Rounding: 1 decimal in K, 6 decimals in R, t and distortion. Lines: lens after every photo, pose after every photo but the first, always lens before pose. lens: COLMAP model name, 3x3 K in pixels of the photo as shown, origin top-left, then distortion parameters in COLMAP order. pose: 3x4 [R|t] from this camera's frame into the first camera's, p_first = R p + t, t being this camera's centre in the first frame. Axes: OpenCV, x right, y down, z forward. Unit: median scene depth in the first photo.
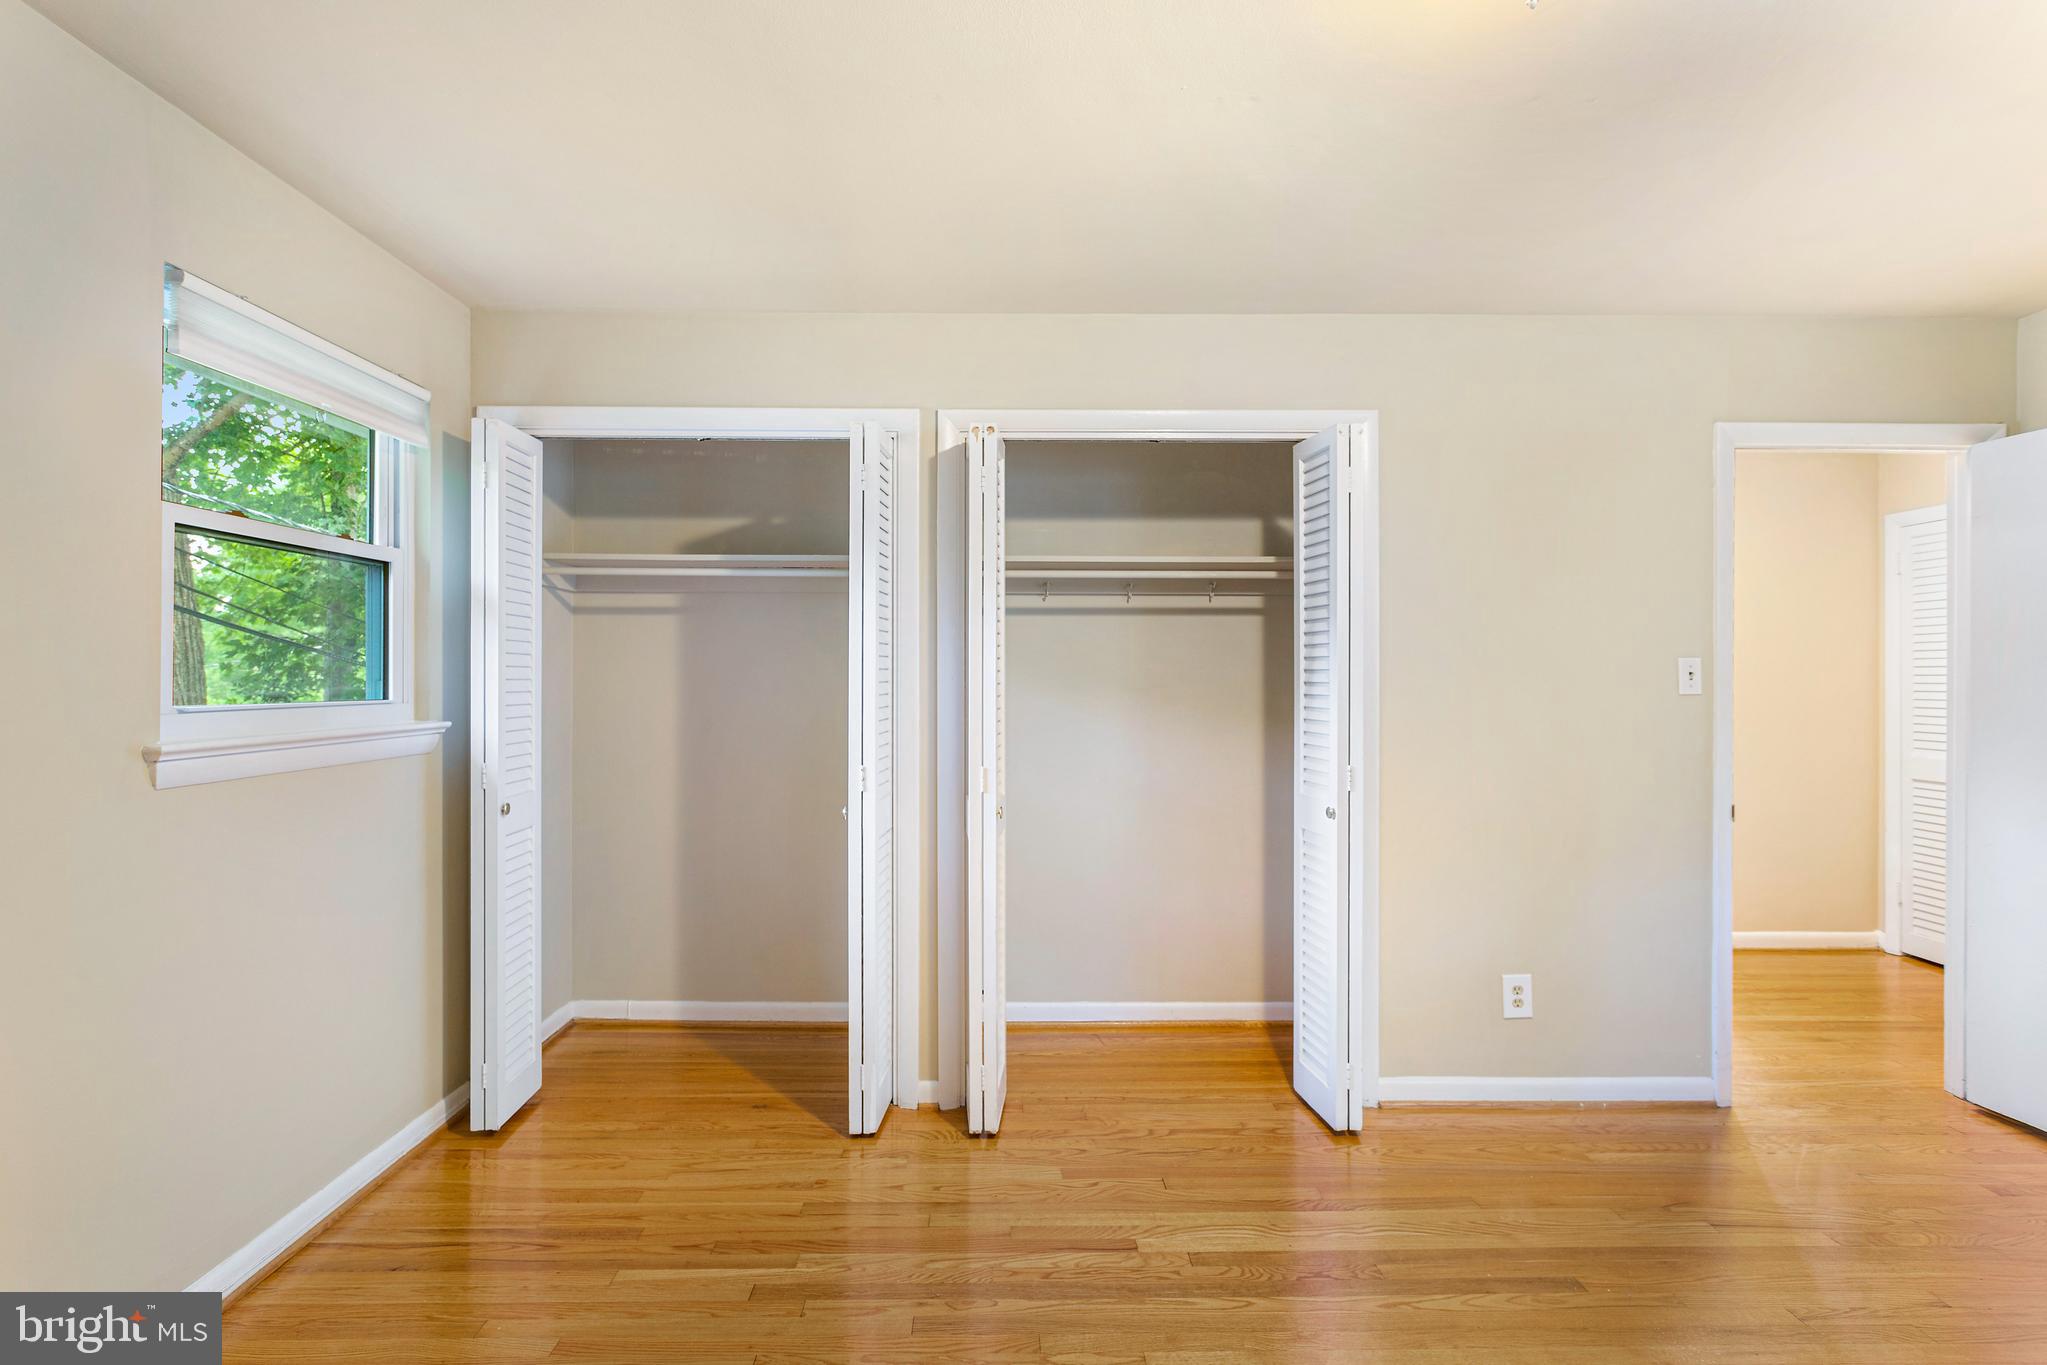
lens RADIAL K [[996.4, 0, 1033.9], [0, 996.4, 669.5], [0, 0, 1]] dist [0.000282, 0.000672]
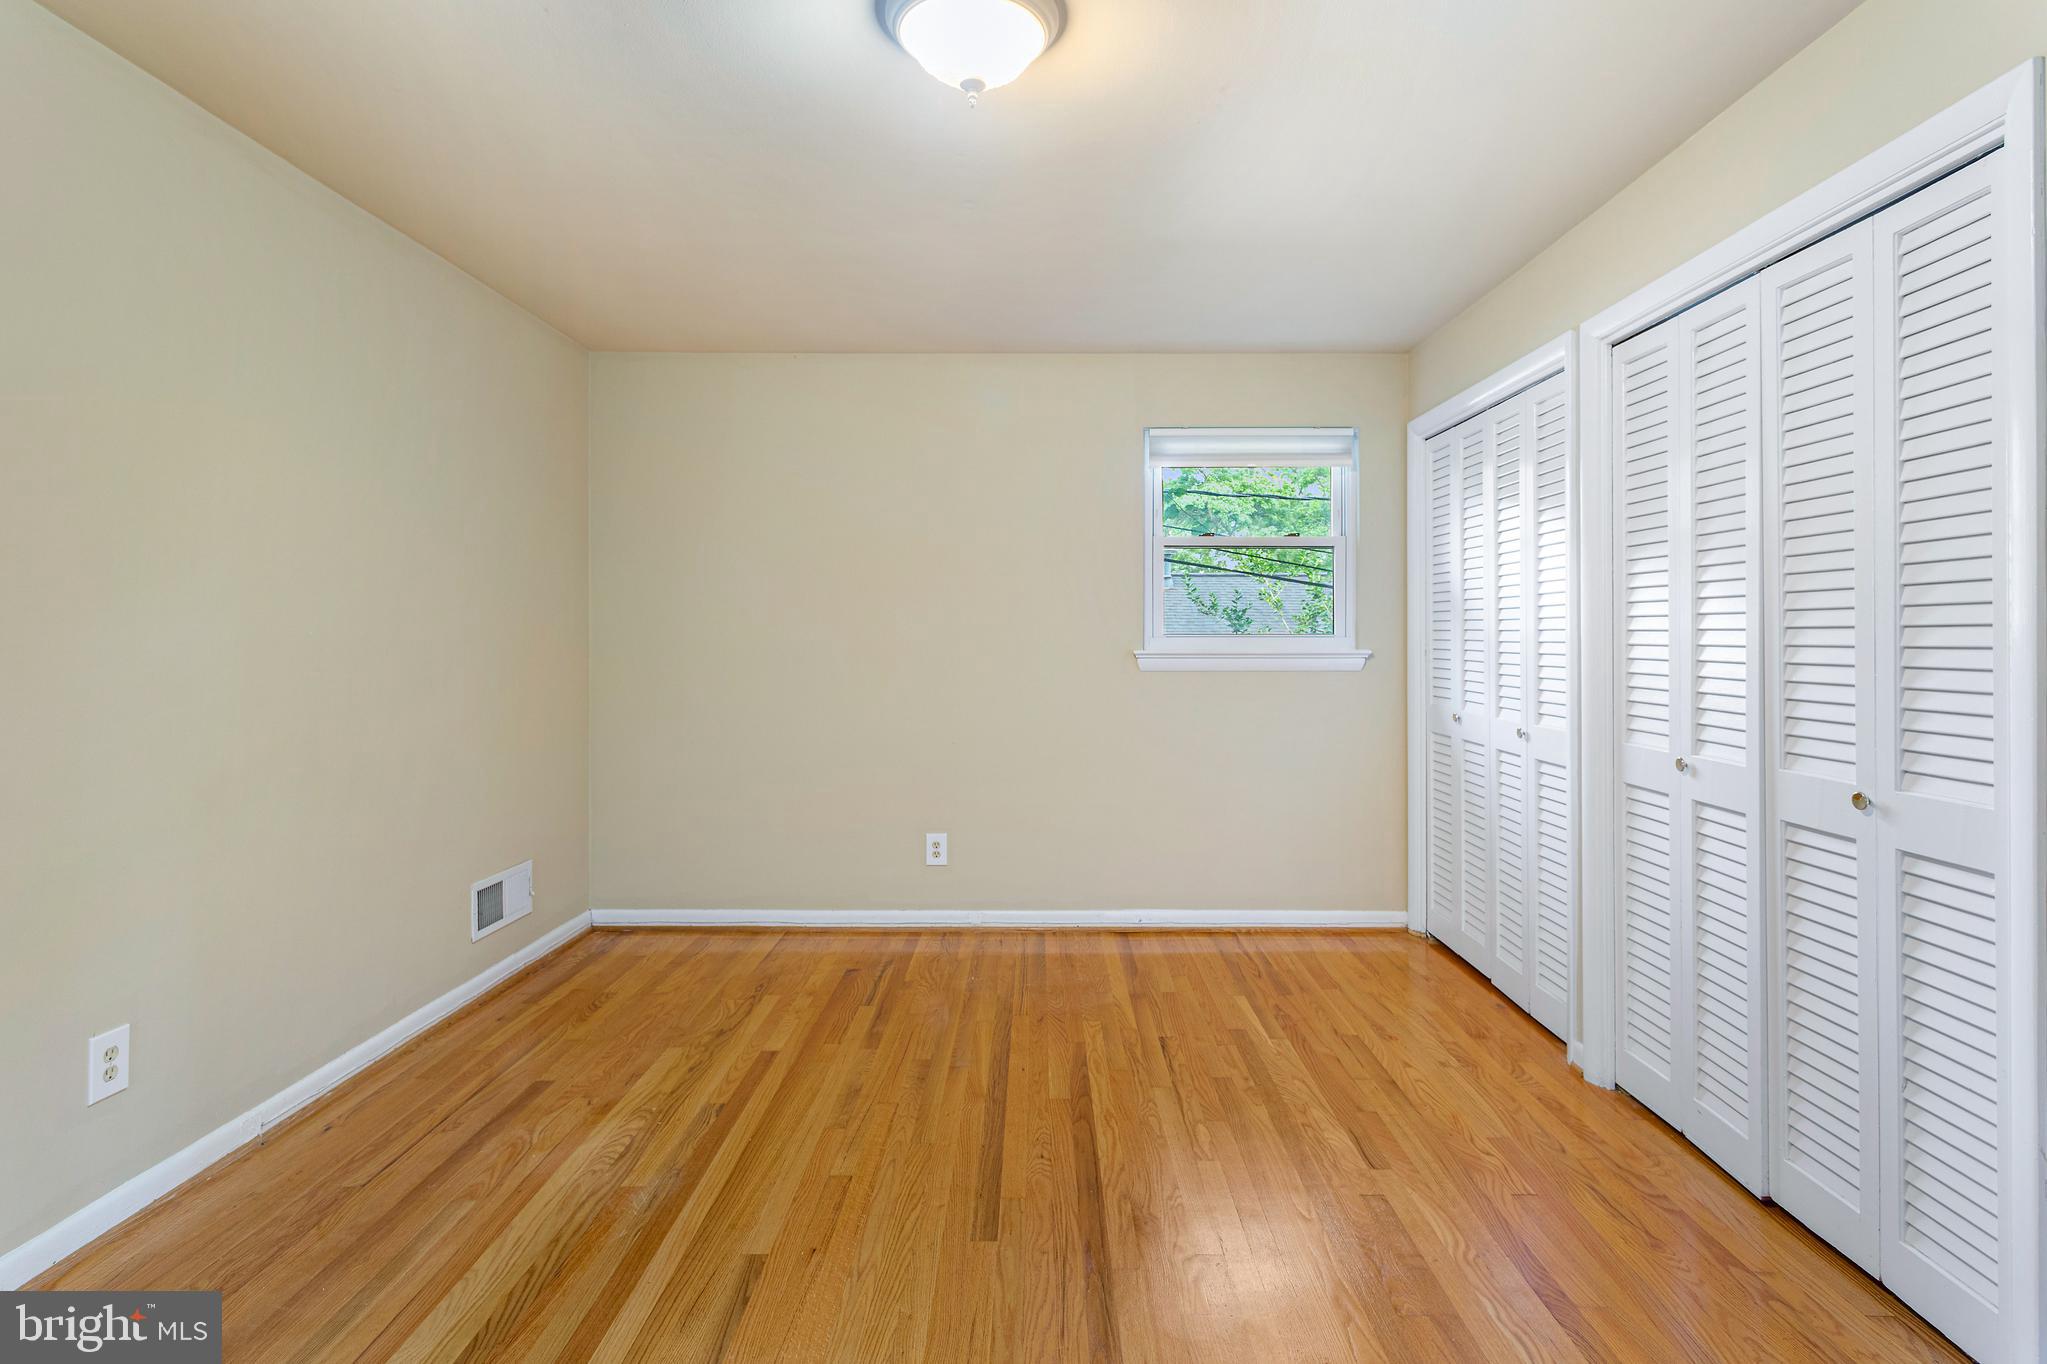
lens RADIAL K [[1022.5, 0, 1026.8], [0, 1022.5, 656.3], [0, 0, 1]] dist [-0.003075, 0.000862]
pose [[-0.030942, 0.014266, -0.999419, 1.144097], [0.011016, 0.999842, 0.013931, 0.040906], [0.999460, -0.010578, -0.031095, 0.683155]]
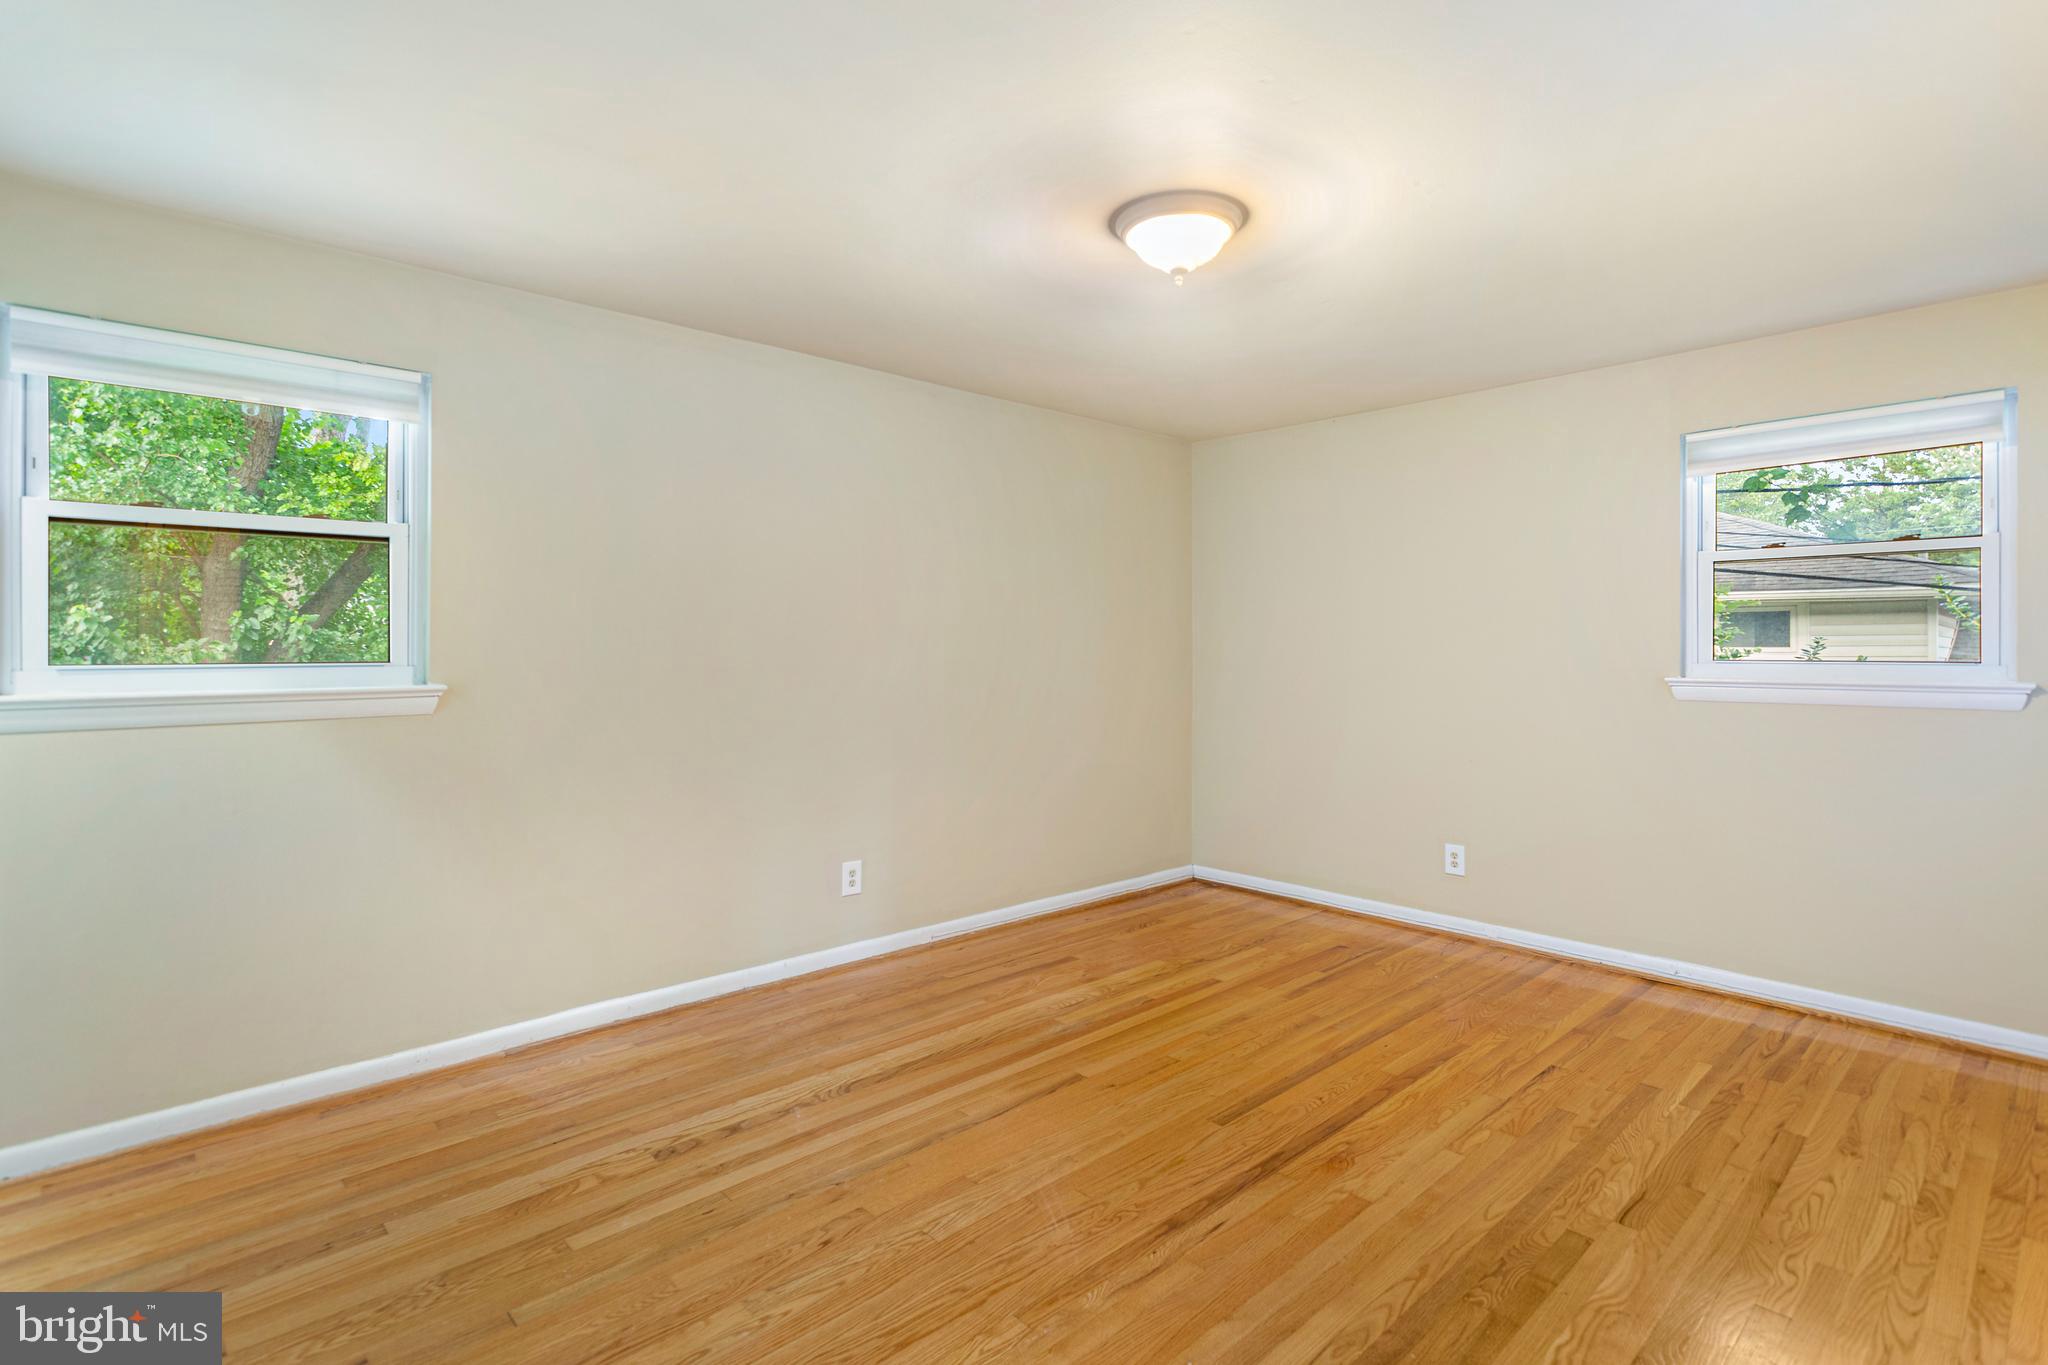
lens RADIAL K [[985.0, 0, 1025.2], [0, 985.0, 653.0], [0, 0, 1]] dist [0.003526, 0.000891]
pose [[-0.750005, 0.000840, -0.661432, 1.187194], [0.004871, 0.999979, -0.004254, 0.019150], [0.661414, -0.006413, -0.749993, 1.346187]]
